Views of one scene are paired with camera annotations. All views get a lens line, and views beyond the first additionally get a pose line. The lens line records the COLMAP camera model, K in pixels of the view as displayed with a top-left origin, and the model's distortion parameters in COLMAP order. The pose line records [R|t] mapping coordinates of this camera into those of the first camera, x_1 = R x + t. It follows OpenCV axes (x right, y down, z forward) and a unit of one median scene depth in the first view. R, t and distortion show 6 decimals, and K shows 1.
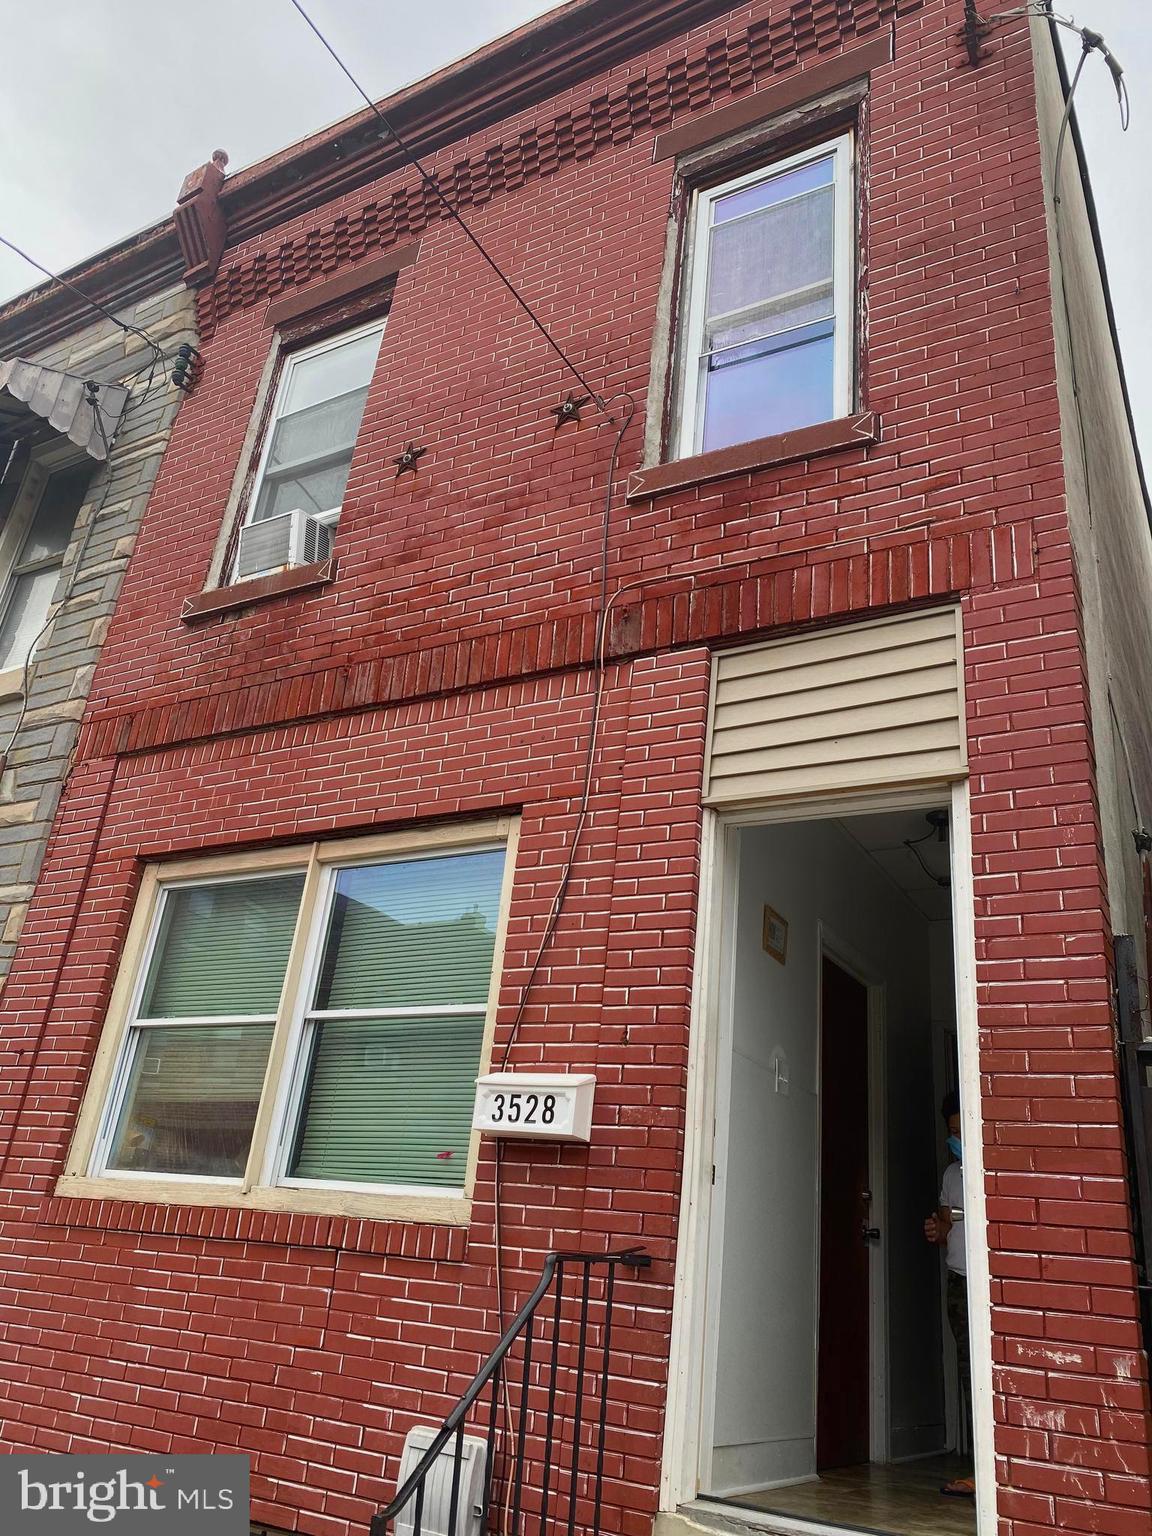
lens RADIAL K [[1169.2, 0, 576.0], [0, 1169.2, 768.0], [0, 0, 1]] dist [0.029681, -0.003863]
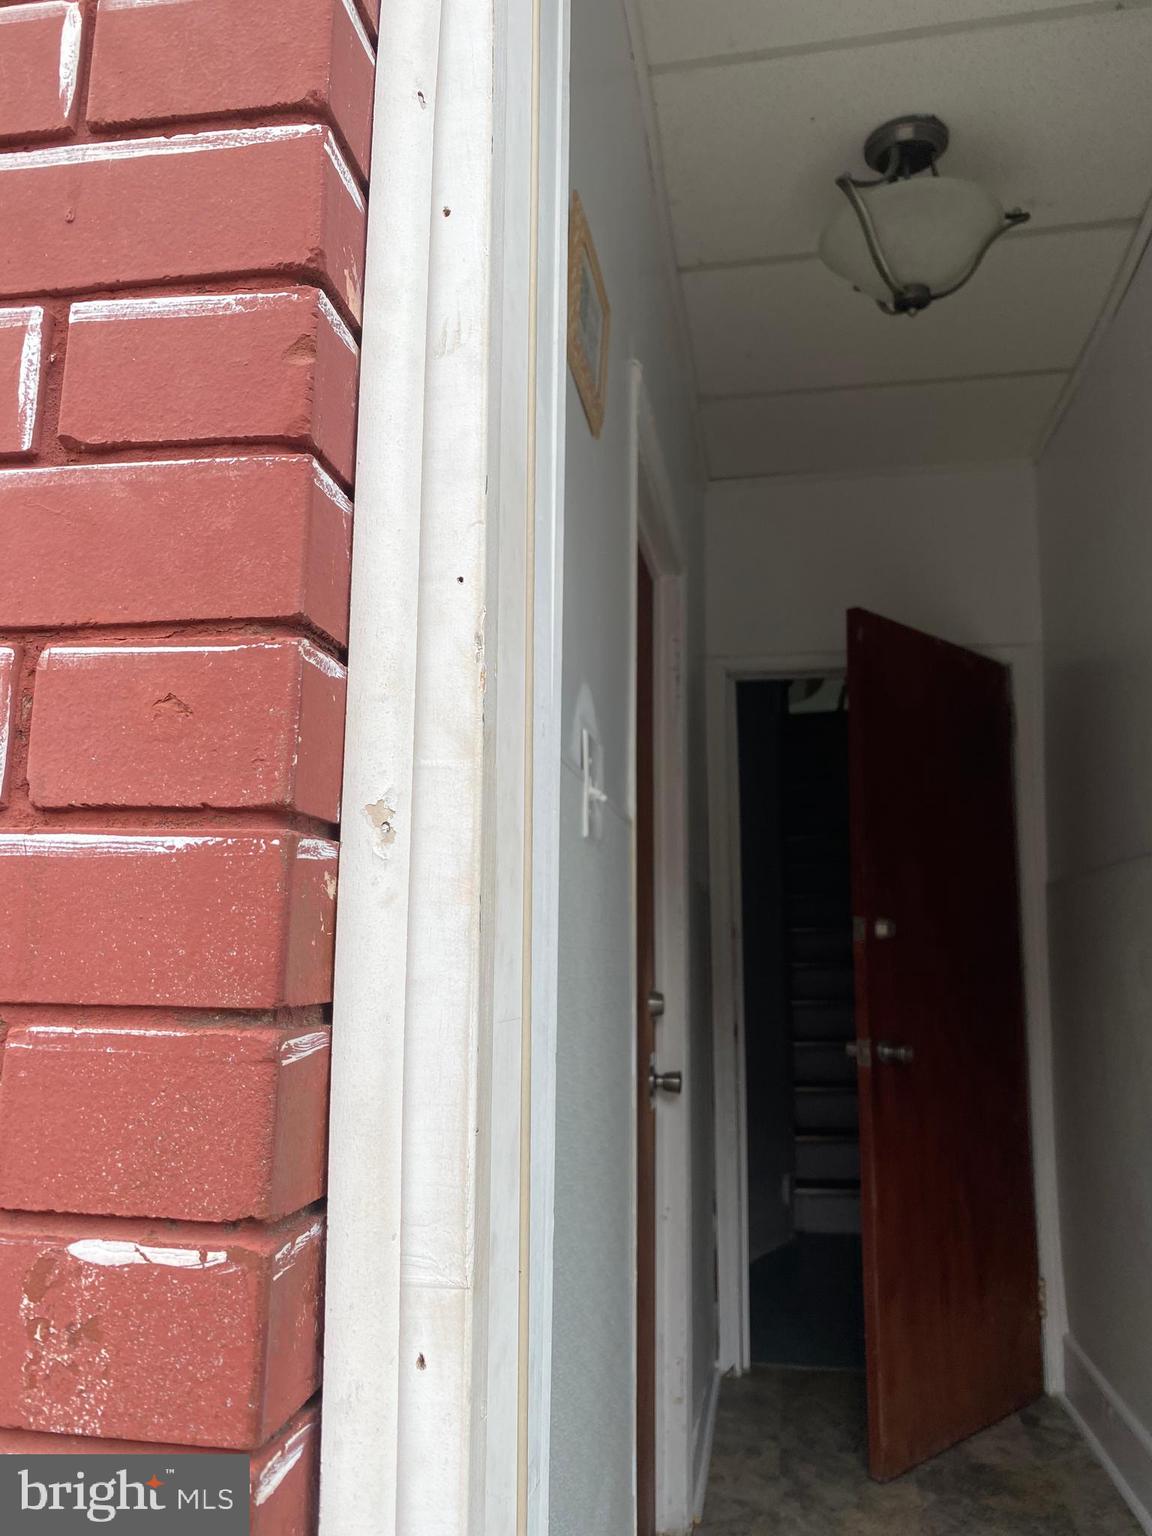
lens RADIAL K [[1169.2, 0, 576.0], [0, 1169.2, 768.0], [0, 0, 1]] dist [0.029681, -0.003863]
pose [[0.933063, -0.025341, 0.358821, 0.074195], [-0.075908, 0.961181, 0.265270, 0.212219], [-0.351614, -0.274751, 0.894919, 0.867499]]
